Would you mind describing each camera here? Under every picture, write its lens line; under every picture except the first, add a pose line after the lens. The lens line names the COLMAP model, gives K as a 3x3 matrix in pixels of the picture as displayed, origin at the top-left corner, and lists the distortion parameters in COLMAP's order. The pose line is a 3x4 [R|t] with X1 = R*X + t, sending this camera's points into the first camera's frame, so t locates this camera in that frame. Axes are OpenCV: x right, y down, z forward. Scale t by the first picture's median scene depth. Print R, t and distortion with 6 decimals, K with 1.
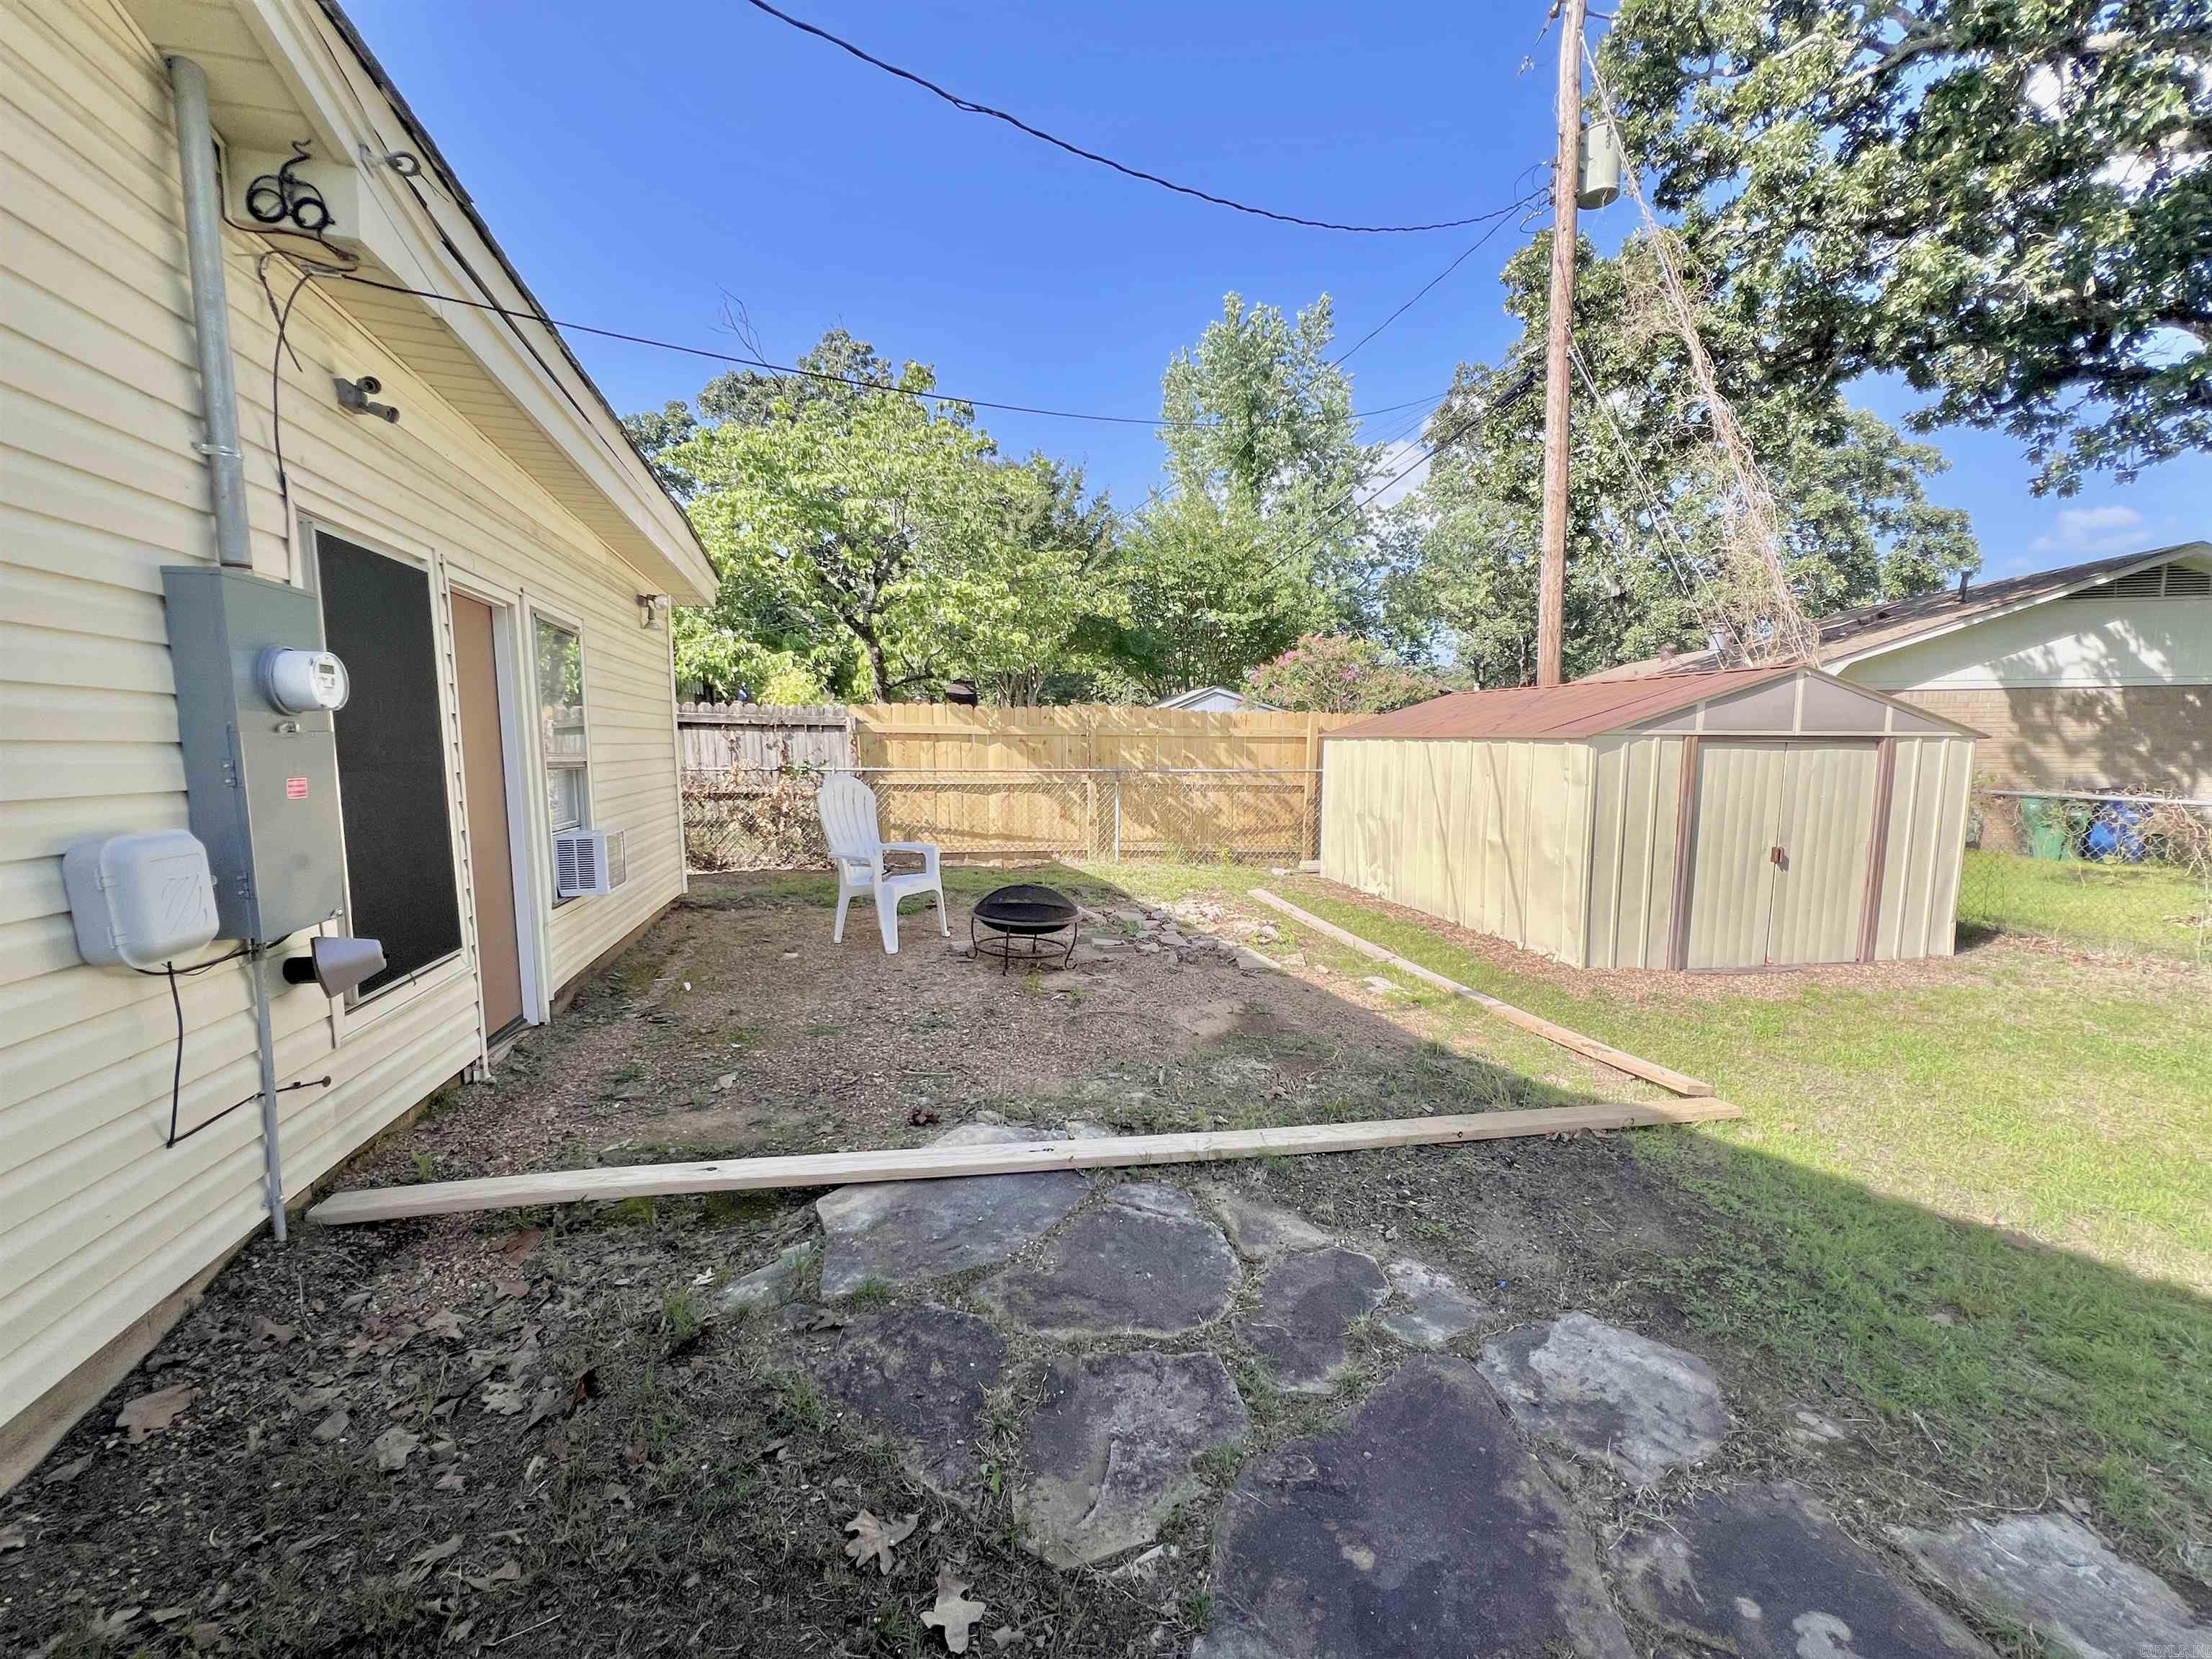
lens RADIAL K [[888.8, 0, 1097.7], [0, 888.8, 835.2], [0, 0, 1]] dist [-0.003511, 0.001386]
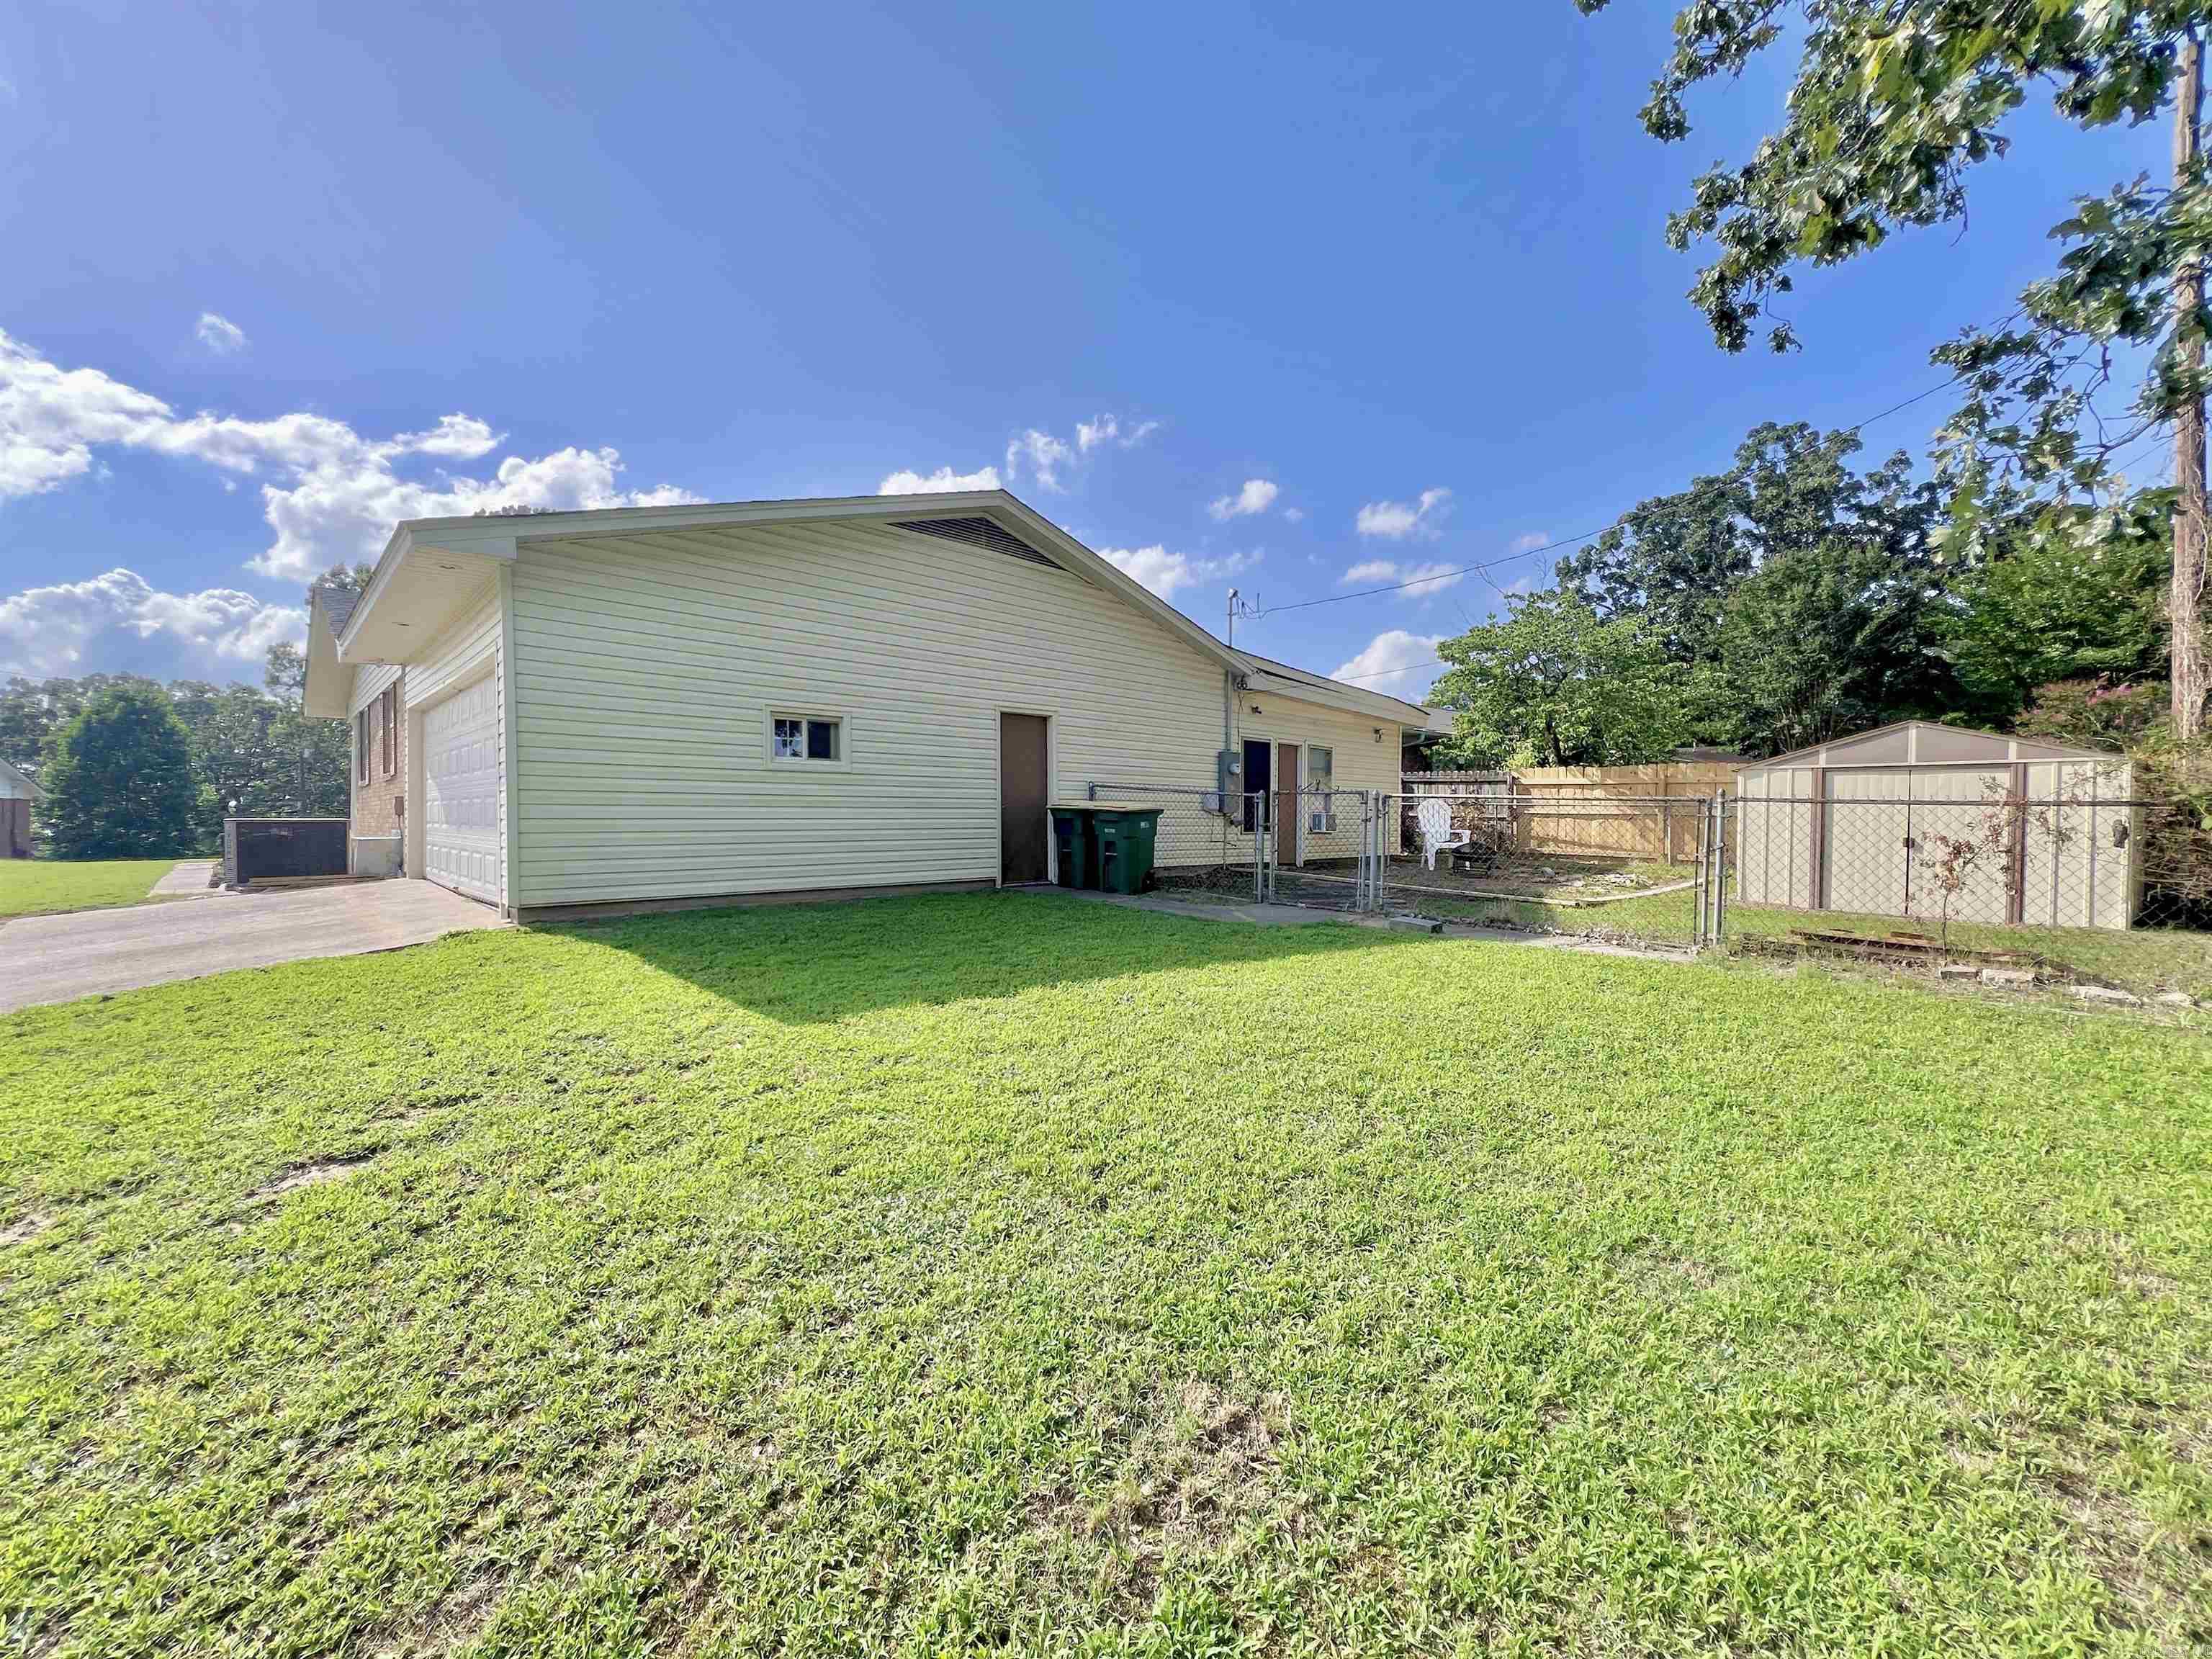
lens RADIAL K [[888.8, 0, 1103.3], [0, 888.8, 832.4], [0, 0, 1]] dist [-0.003511, 0.001386]
pose [[0.491174, 0.022778, -0.870764, 1.414182], [-0.099297, 0.994606, -0.029993, 0.188084], [0.865383, 0.101196, 0.490786, -0.957575]]
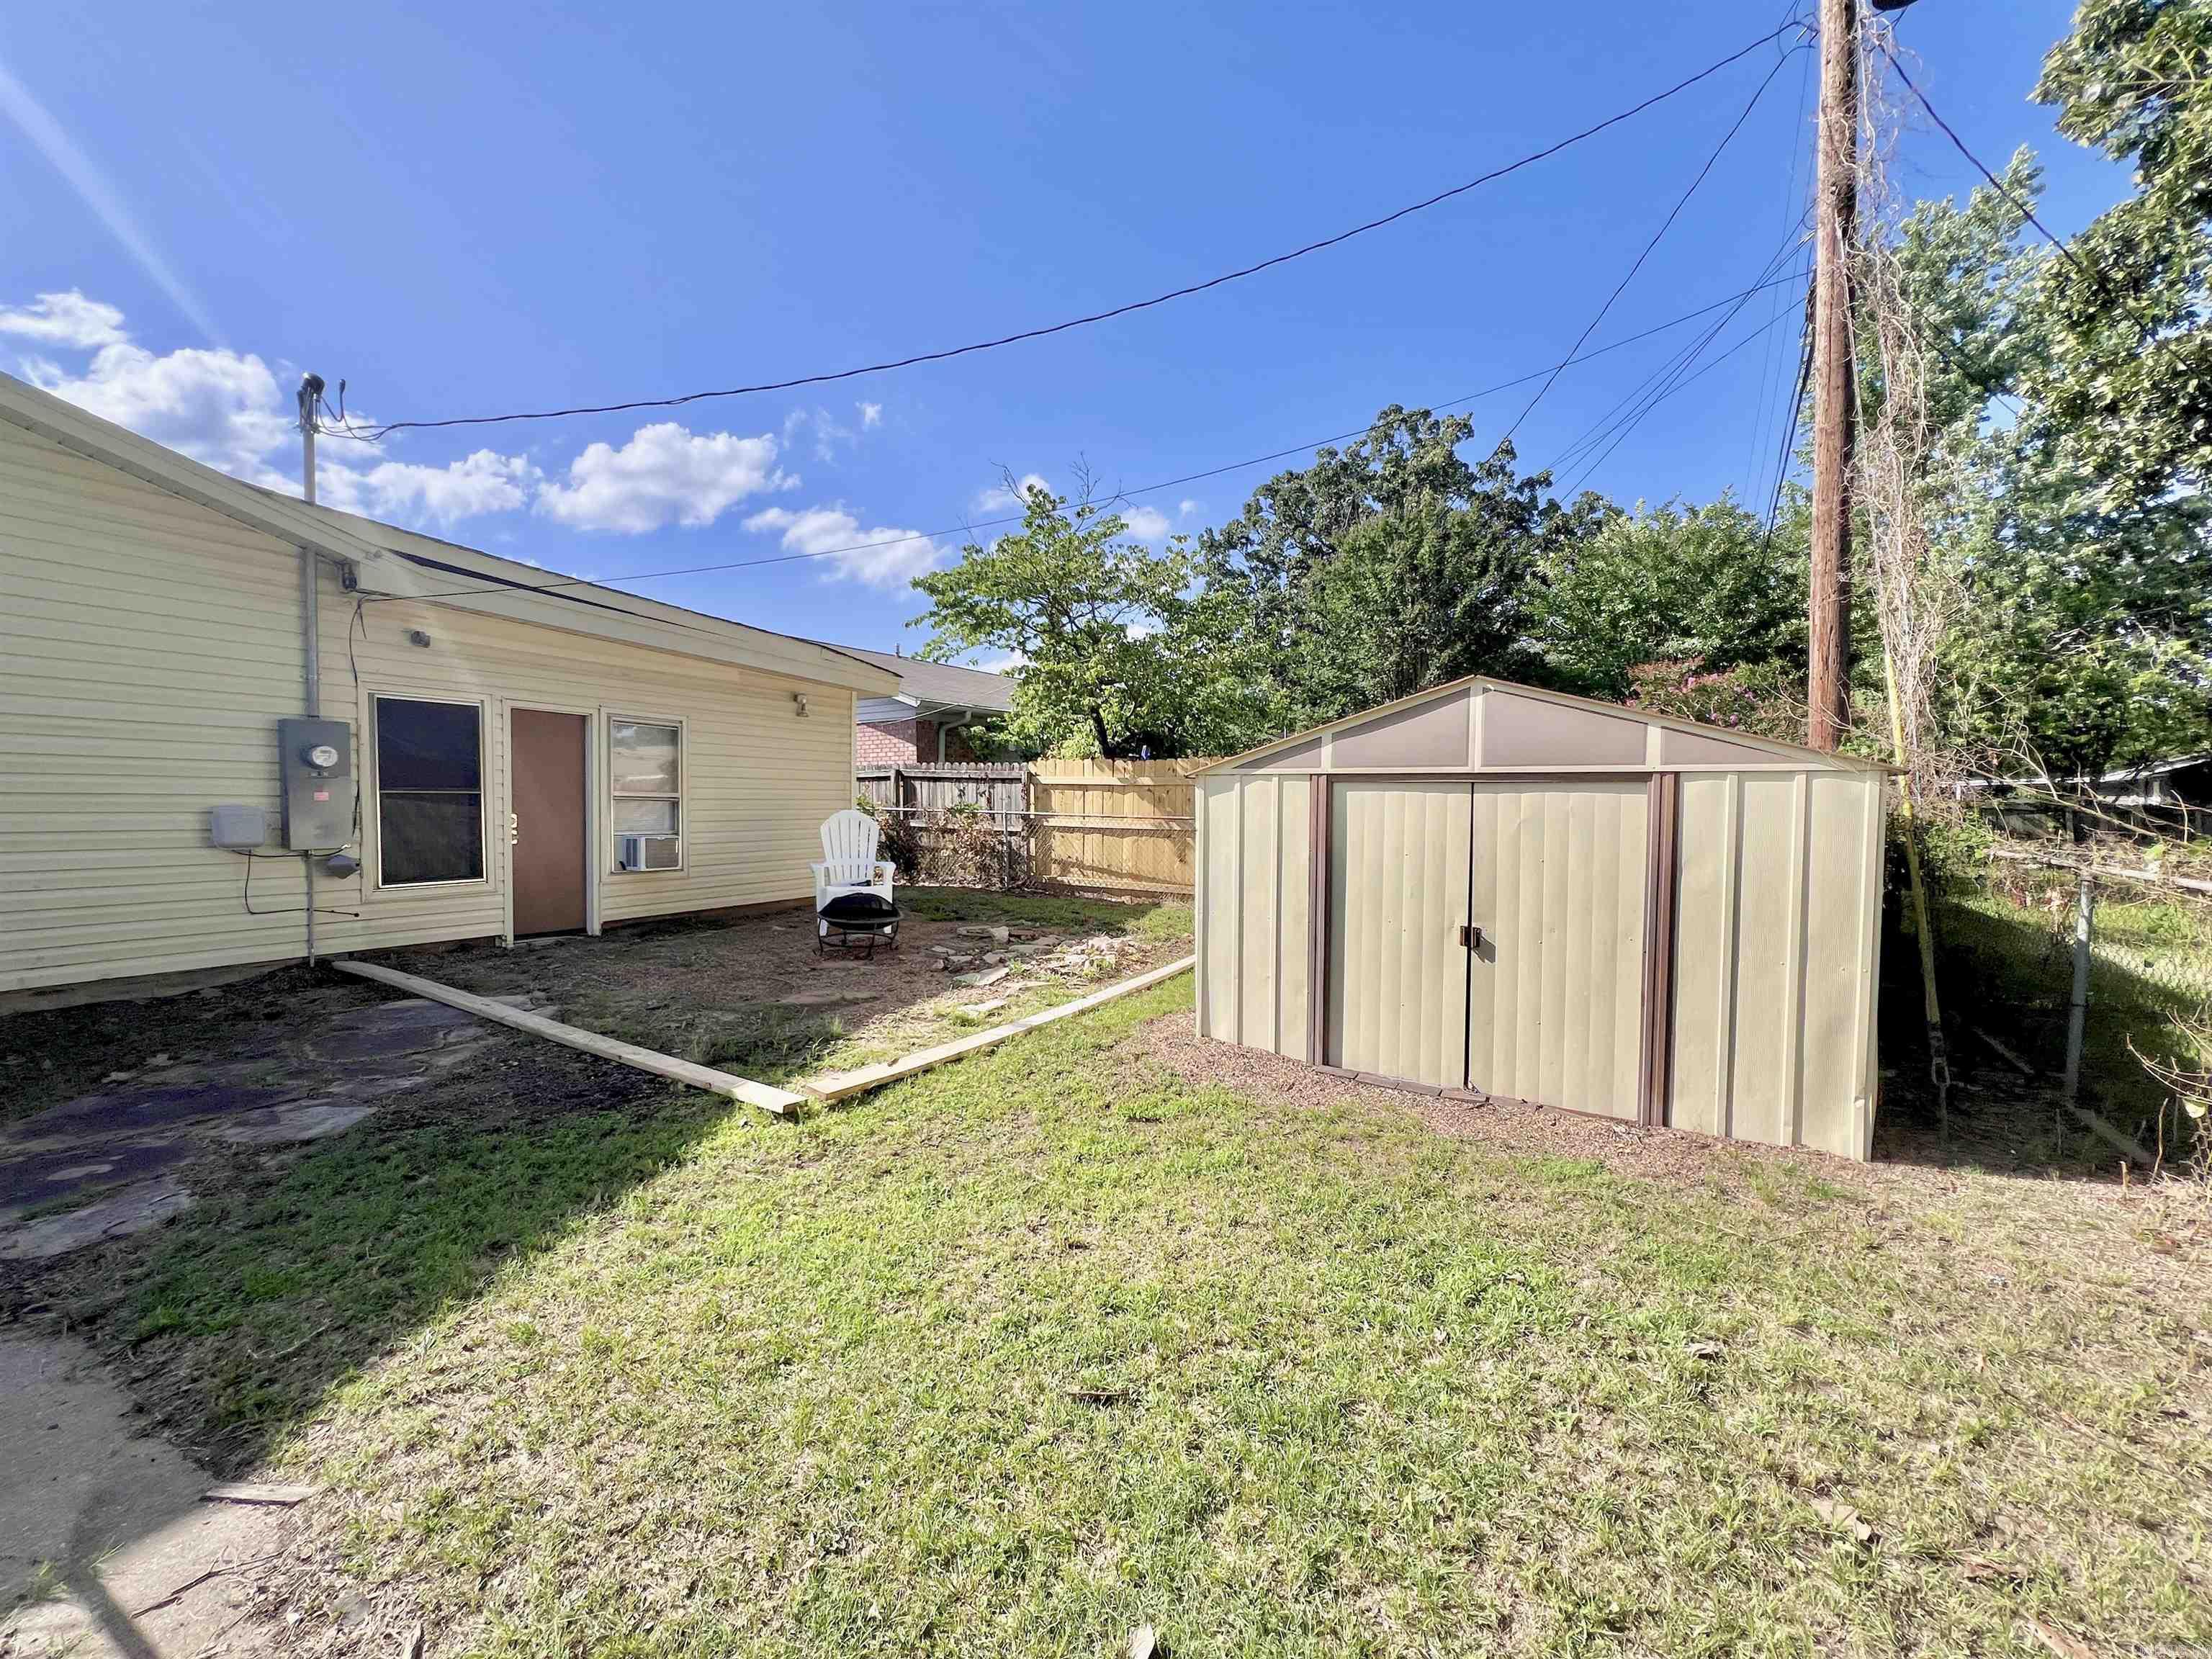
lens RADIAL K [[888.8, 0, 1103.3], [0, 888.8, 833.9], [0, 0, 1]] dist [-0.003511, 0.001386]
pose [[0.726486, 0.032694, -0.686403, 1.041118], [-0.080104, 0.996087, -0.037338, -0.010714], [0.682496, 0.082109, 0.726263, 0.262356]]
